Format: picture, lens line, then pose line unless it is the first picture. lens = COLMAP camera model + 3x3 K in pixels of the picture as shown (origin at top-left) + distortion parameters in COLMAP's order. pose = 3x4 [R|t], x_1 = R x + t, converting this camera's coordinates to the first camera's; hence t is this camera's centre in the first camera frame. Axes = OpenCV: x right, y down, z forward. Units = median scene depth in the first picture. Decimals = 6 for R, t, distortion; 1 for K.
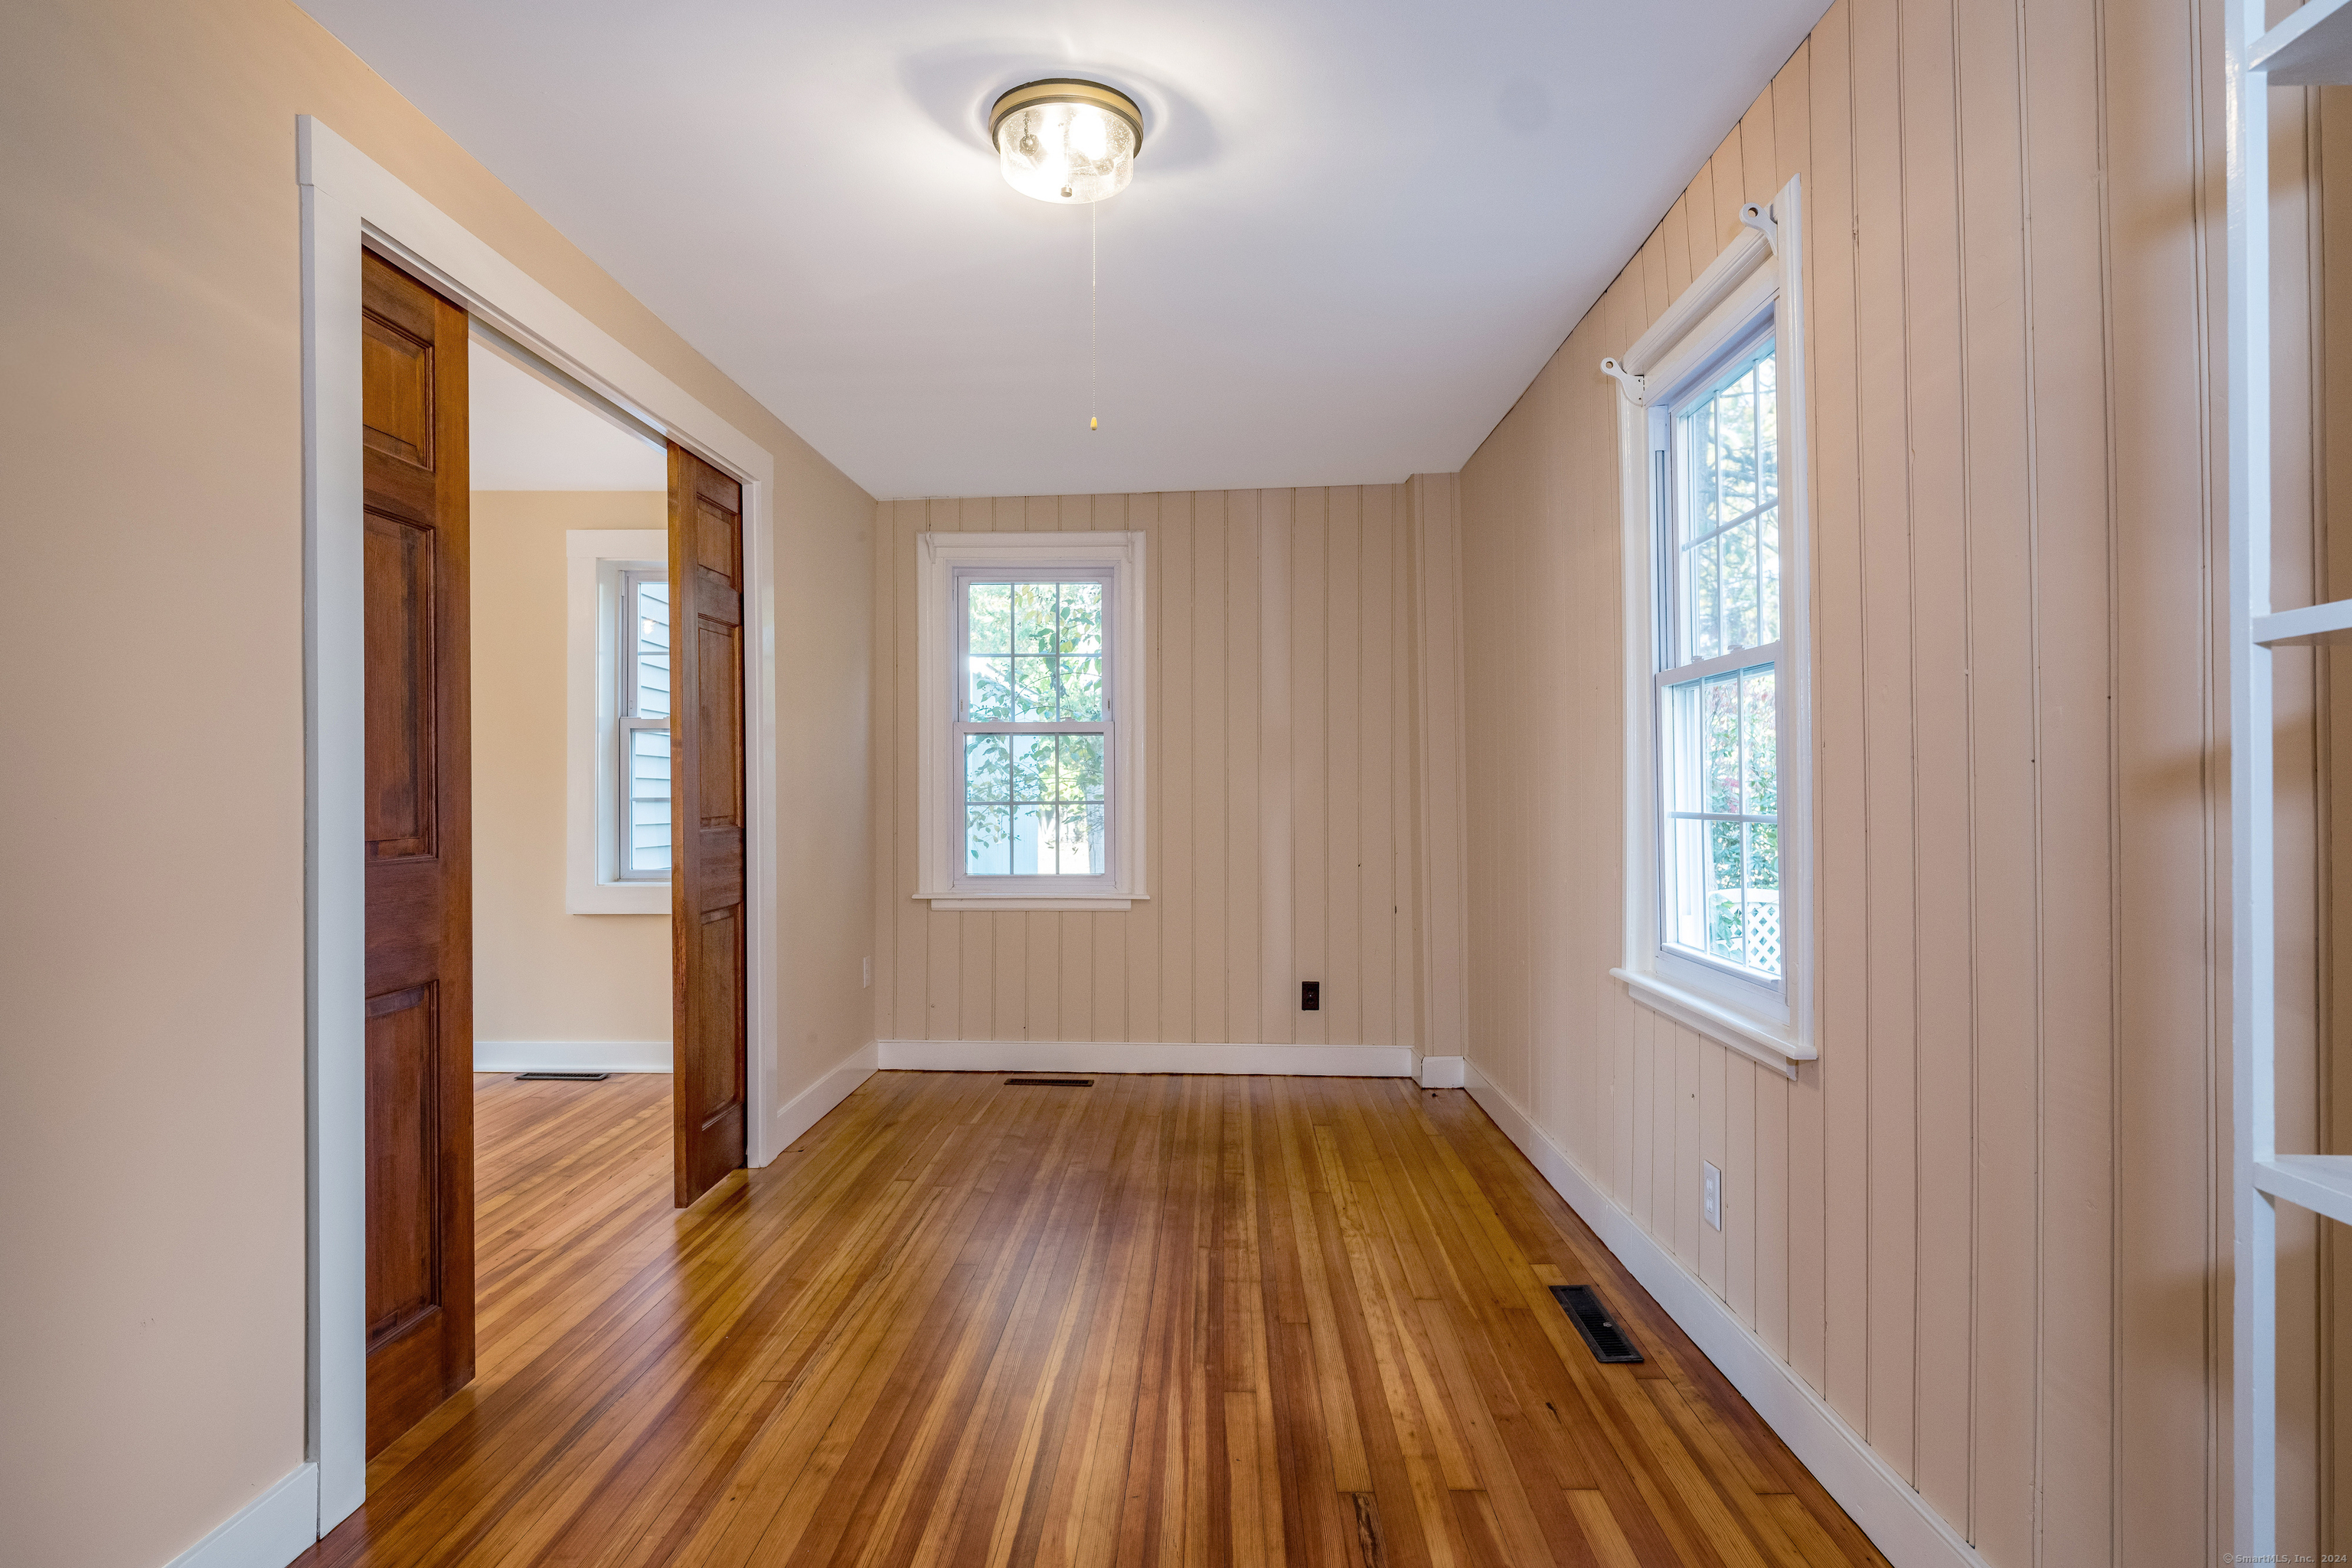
lens RADIAL K [[1325.8, 0, 1175.1], [0, 1325.8, 783.7], [0, 0, 1]] dist [0.003768, 0.001201]
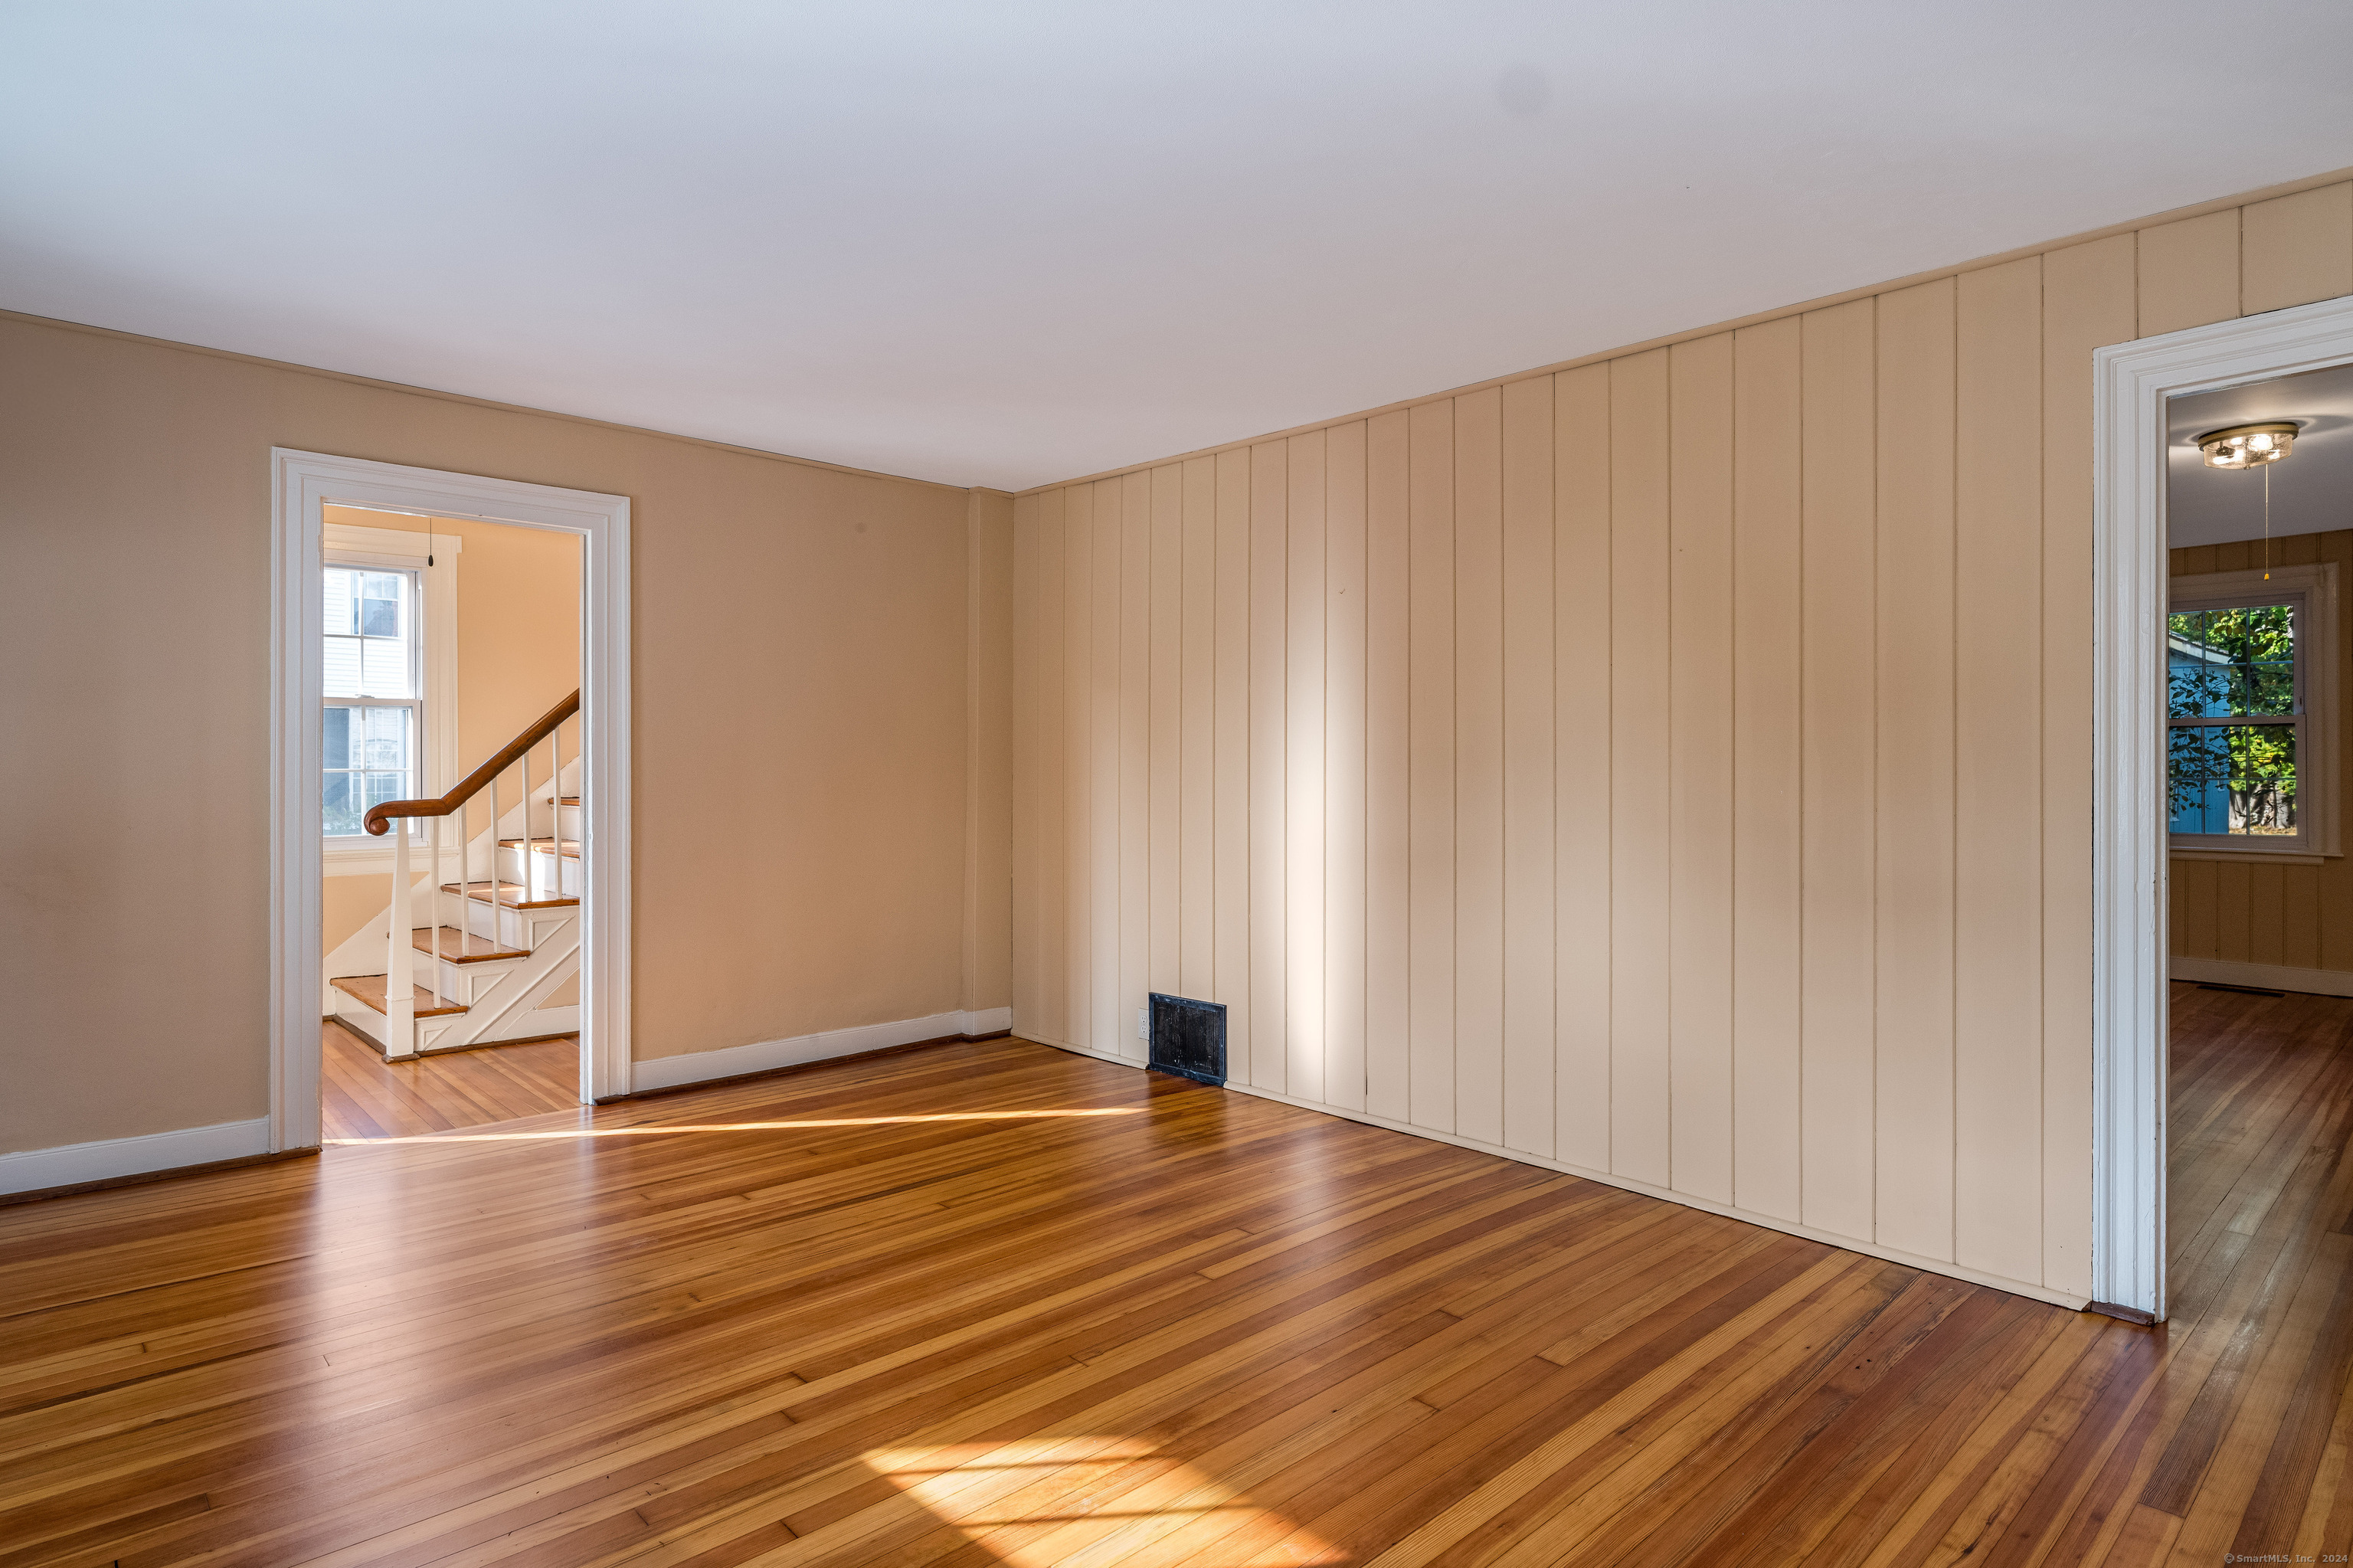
lens RADIAL K [[1326.5, 0, 1179.6], [0, 1326.5, 761.3], [0, 0, 1]] dist [0.003768, 0.001201]
pose [[0.717464, 0.001243, -0.696595, 0.056067], [0.002398, 0.999988, 0.004254, -0.008060], [0.696592, -0.004722, 0.717452, -0.546744]]
